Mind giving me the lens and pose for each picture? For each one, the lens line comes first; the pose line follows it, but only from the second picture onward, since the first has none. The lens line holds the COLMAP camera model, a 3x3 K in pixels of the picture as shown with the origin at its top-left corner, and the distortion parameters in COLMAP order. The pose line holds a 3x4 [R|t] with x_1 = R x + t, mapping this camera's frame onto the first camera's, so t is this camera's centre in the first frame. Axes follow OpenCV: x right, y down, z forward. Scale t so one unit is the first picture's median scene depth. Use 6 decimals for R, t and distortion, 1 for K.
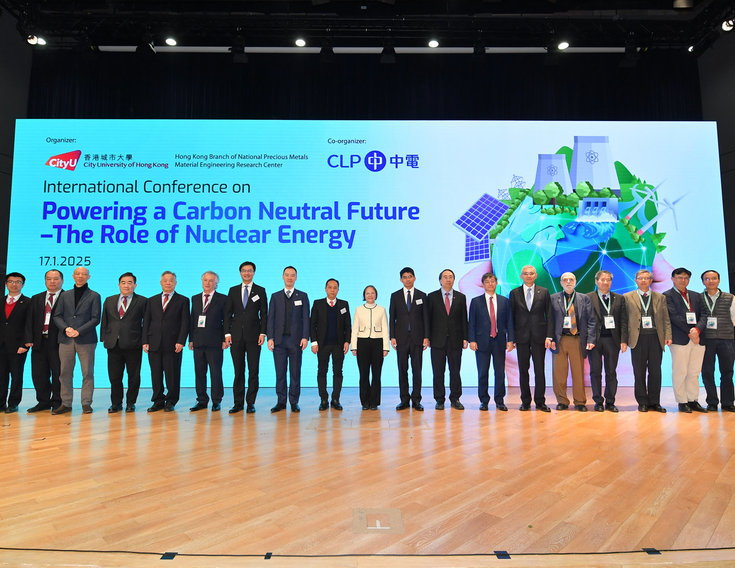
lens RADIAL K [[461.6, 0, 368.6], [0, 461.6, 287.9], [0, 0, 1]] dist [0.006580, -0.000717]
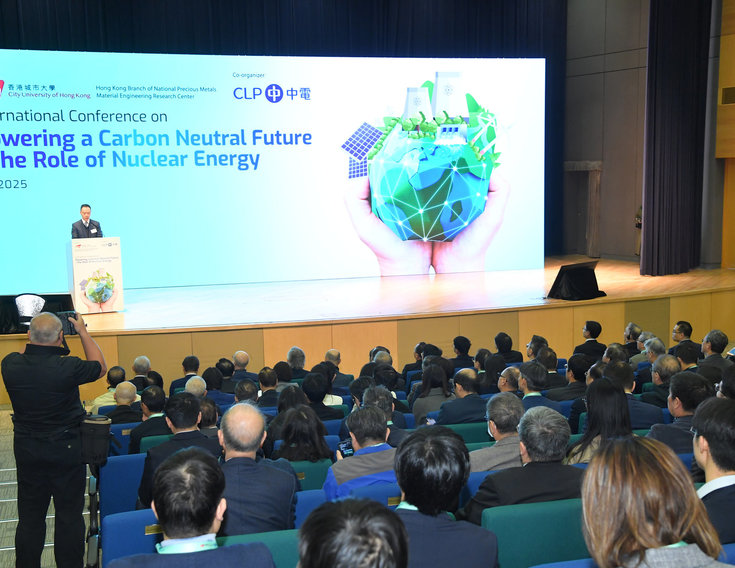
lens RADIAL K [[1009.8, 0, 365.3], [0, 1009.8, 291.6], [0, 0, 1]] dist [0.145363, 0.000000]
pose [[0.966676, -0.049094, 0.251251, -0.440383], [-0.004356, 0.978143, 0.207887, -0.323317], [-0.255966, -0.202054, 0.945334, -1.623075]]
